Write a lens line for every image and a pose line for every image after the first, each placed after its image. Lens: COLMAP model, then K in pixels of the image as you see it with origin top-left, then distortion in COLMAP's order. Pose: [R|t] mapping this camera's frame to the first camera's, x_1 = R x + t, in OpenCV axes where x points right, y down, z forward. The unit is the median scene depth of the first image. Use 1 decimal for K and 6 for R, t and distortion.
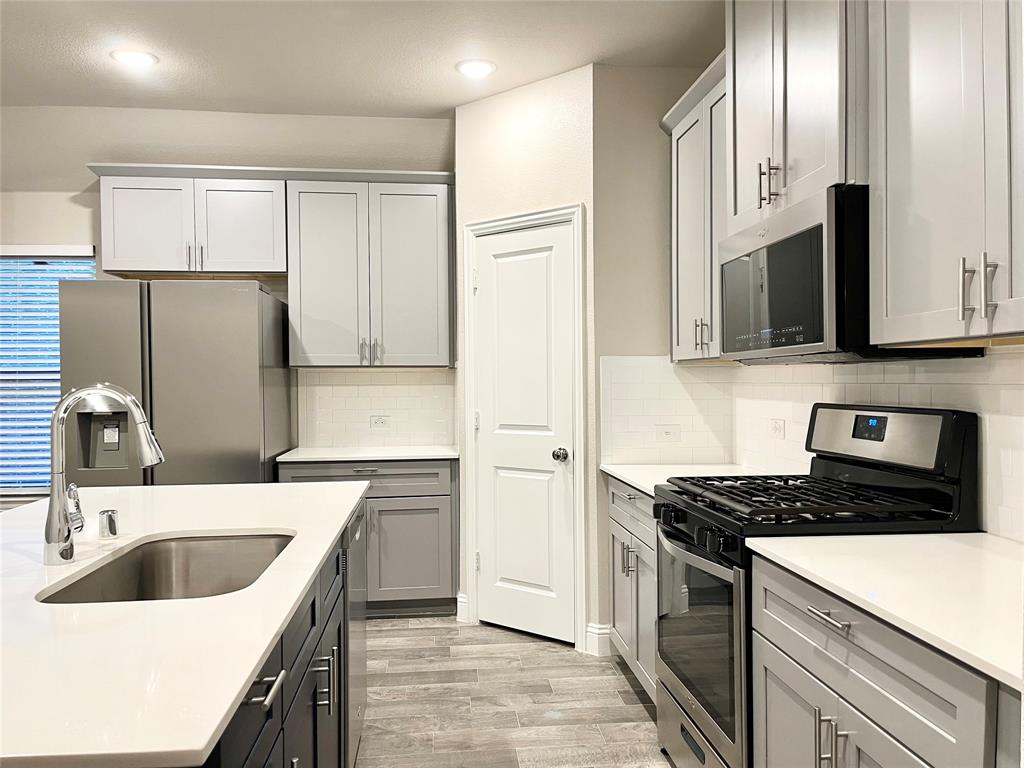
lens RADIAL K [[774.9, 0, 513.4], [0, 774.9, 389.7], [0, 0, 1]] dist [0.086847, -0.107734]
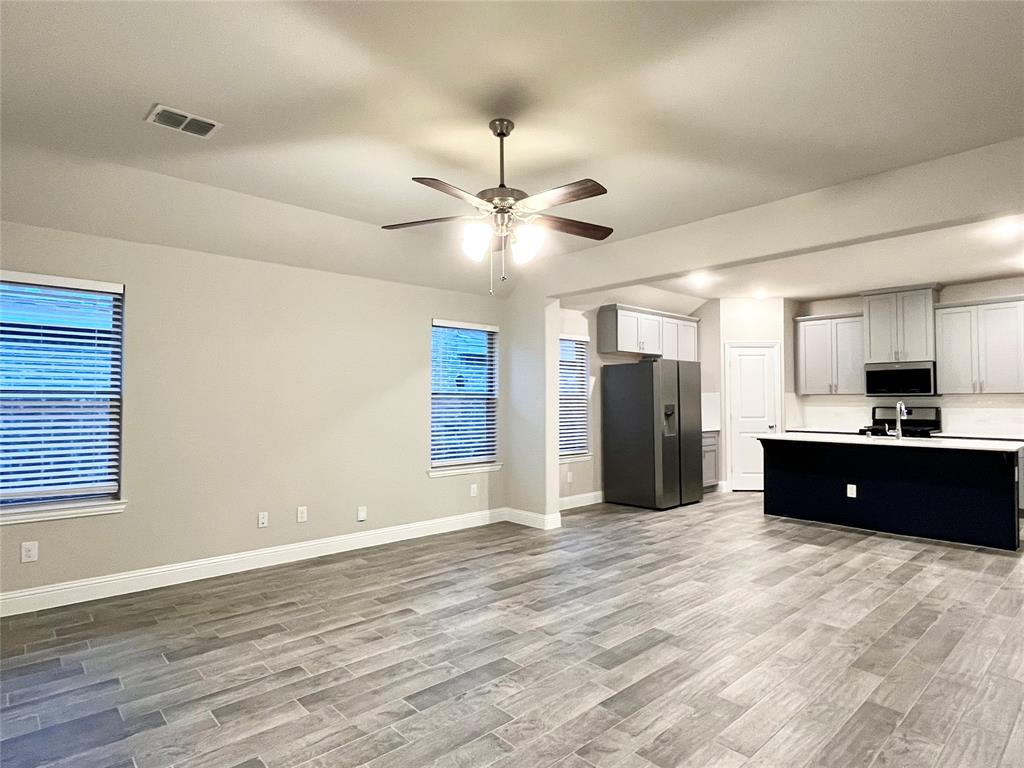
lens RADIAL K [[571.9, 0, 512.0], [0, 571.9, 384.0], [0, 0, 1]] dist [-0.000102, -0.000263]
pose [[0.806156, 0.023261, 0.591245, -2.019575], [0.002329, 0.999095, -0.042482, 0.014492], [-0.591698, 0.035624, 0.805372, -0.162689]]
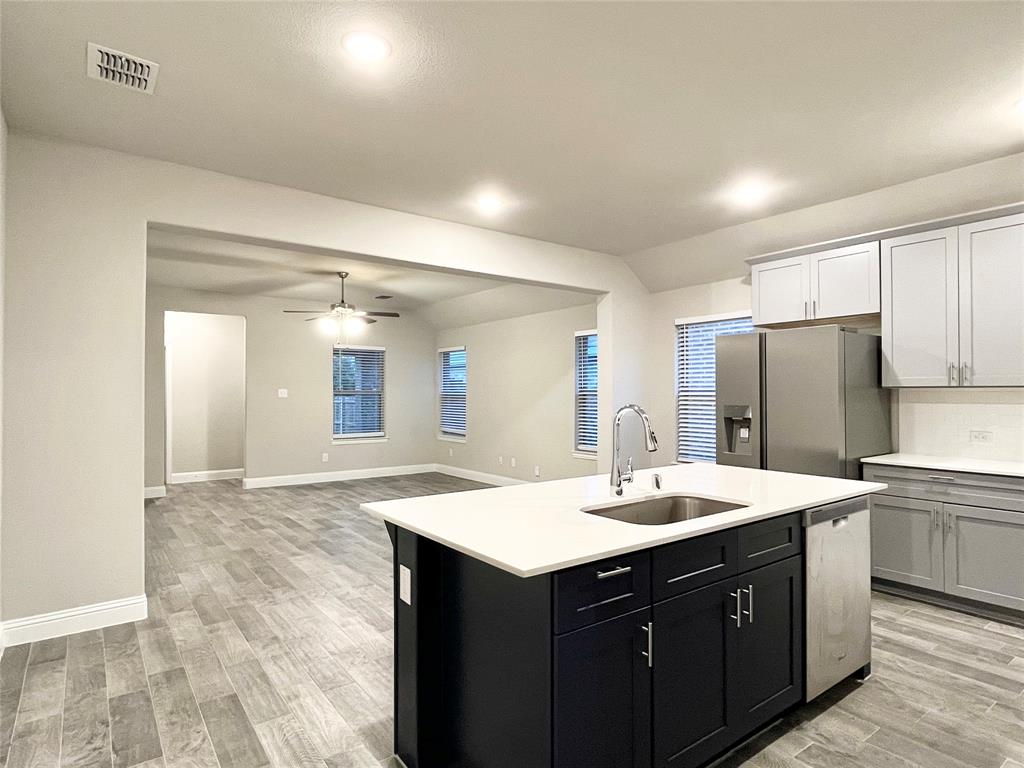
lens RADIAL K [[571.9, 0, 512.0], [0, 571.9, 384.0], [0, 0, 1]] dist [-0.000102, -0.000263]
pose [[0.510576, -0.007052, -0.859804, 0.237231], [-0.012677, 0.999796, -0.015729, -0.015457], [0.859739, 0.018931, 0.510382, 0.025469]]
